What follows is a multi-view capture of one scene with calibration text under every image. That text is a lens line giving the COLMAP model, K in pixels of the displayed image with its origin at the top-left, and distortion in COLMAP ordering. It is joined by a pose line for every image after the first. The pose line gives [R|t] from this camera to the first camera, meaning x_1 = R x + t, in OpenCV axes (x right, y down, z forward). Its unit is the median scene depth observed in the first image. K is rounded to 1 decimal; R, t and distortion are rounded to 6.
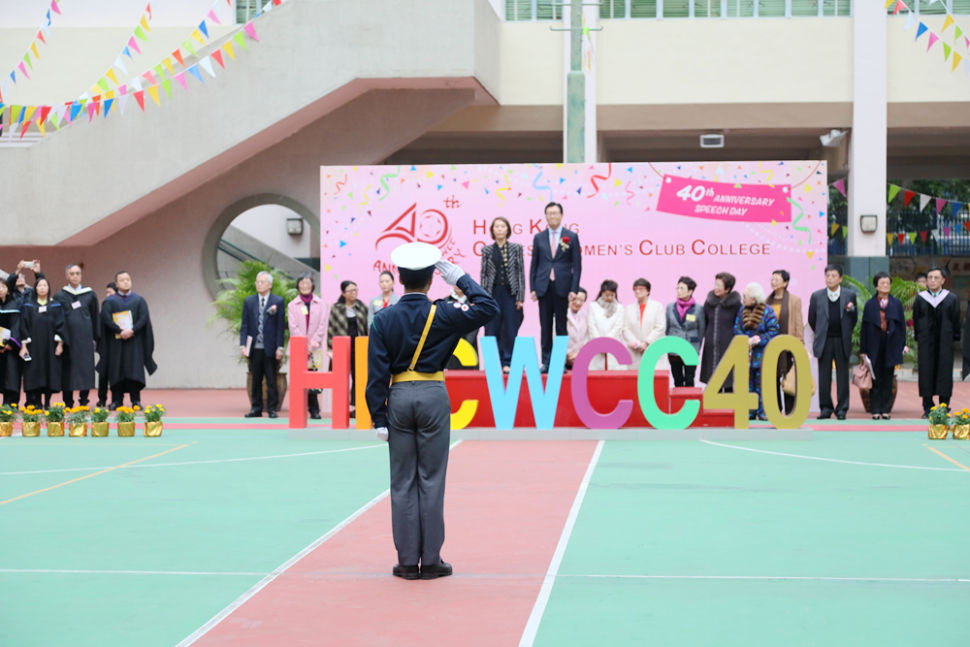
lens RADIAL K [[2111.2, 0, 485.0], [0, 2111.2, 323.5], [0, 0, 1]] dist [0.012032, -0.010283]
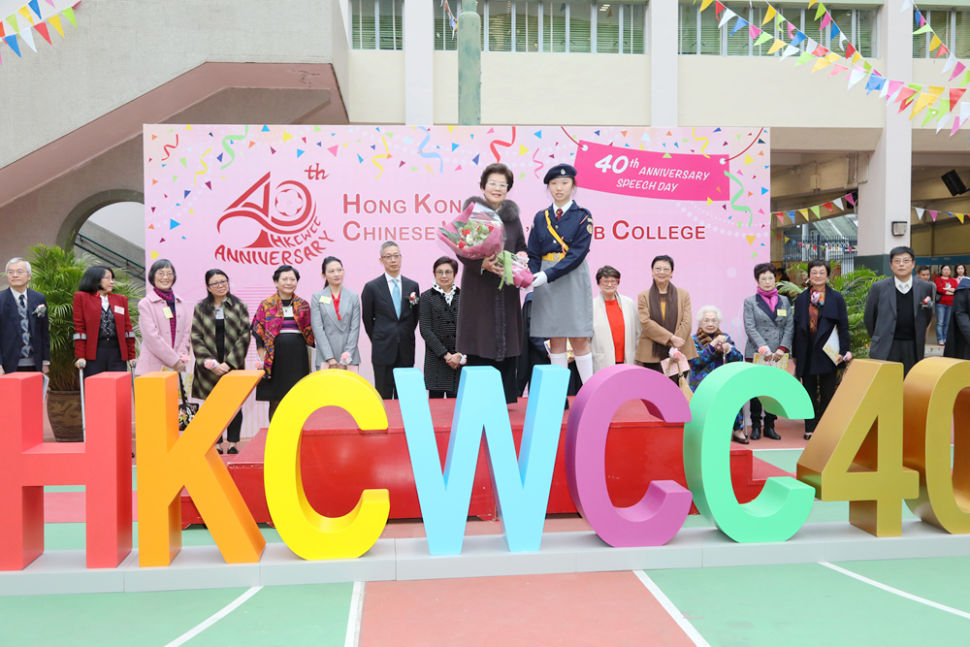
lens RADIAL K [[952.4, 0, 485.0], [0, 952.4, 323.5], [0, 0, 1]] dist [0.002813, -0.000598]
pose [[0.983784, -0.010497, 0.179052, -0.018021], [0.006640, 0.999733, 0.022126, -0.008200], [-0.179236, -0.020579, 0.983591, 0.642088]]
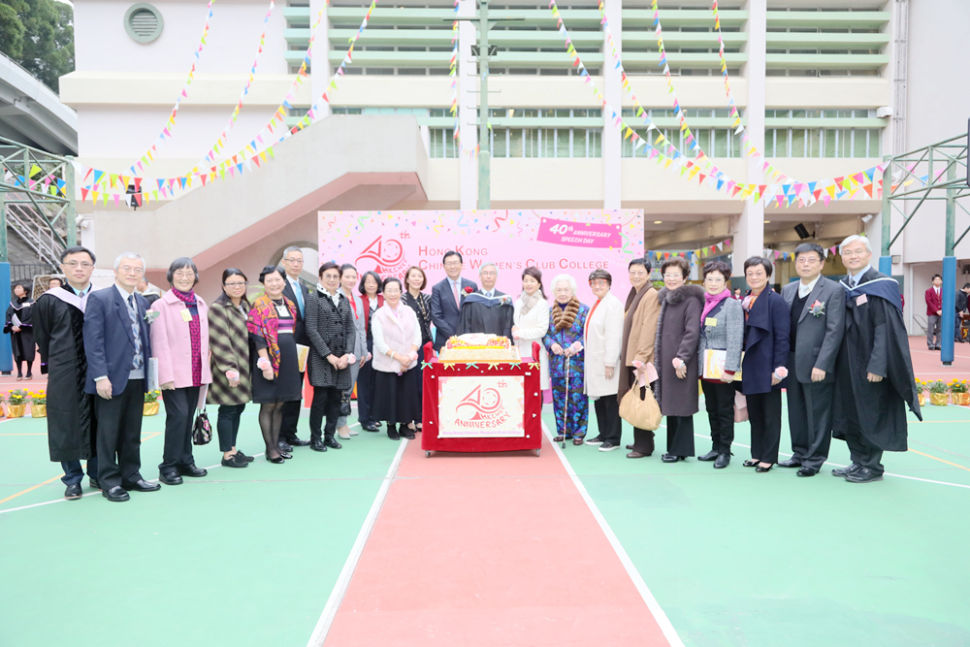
lens RADIAL K [[643.3, 0, 485.0], [0, 643.3, 323.5], [0, 0, 1]] dist [-0.010190, -0.001648]
pose [[0.993554, -0.008819, 0.113015, -0.011263], [0.006232, 0.999711, 0.023223, -0.003172], [-0.113187, -0.022369, 0.993322, 0.529971]]
